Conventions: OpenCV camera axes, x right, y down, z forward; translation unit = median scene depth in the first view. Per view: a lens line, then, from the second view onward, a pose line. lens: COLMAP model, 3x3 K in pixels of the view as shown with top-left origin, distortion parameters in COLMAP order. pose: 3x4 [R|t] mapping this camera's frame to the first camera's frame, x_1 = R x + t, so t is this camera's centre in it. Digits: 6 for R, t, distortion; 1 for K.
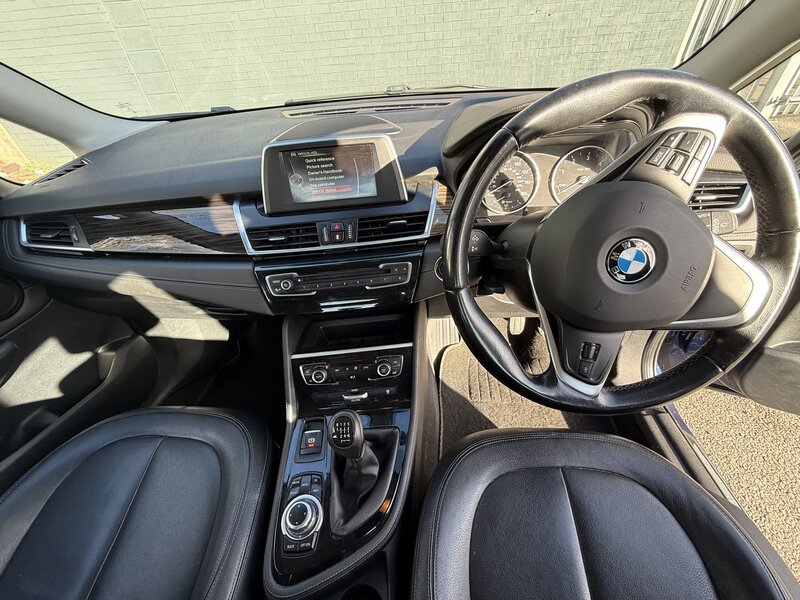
lens RADIAL K [[321.0, 0, 400.0], [0, 321.0, 300.0], [0, 0, 1]] dist [-0.000764, 0.000354]
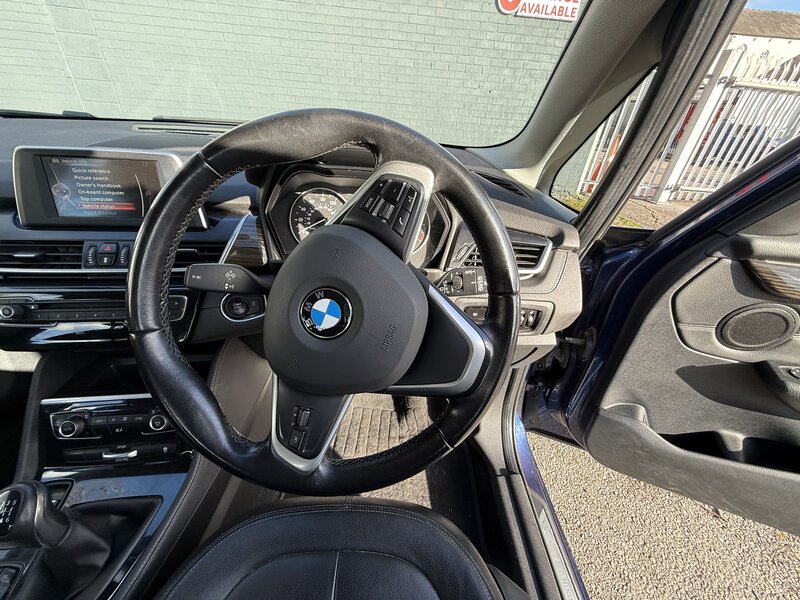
lens RADIAL K [[319.8, 0, 399.1], [0, 319.8, 300.0], [0, 0, 1]] dist [0.000900, 0.000516]
pose [[0.989198, 0.077804, 0.124237, 0.441836], [-0.063189, 0.991057, -0.117531, -0.038317], [-0.132270, 0.108411, 0.985267, 0.068513]]
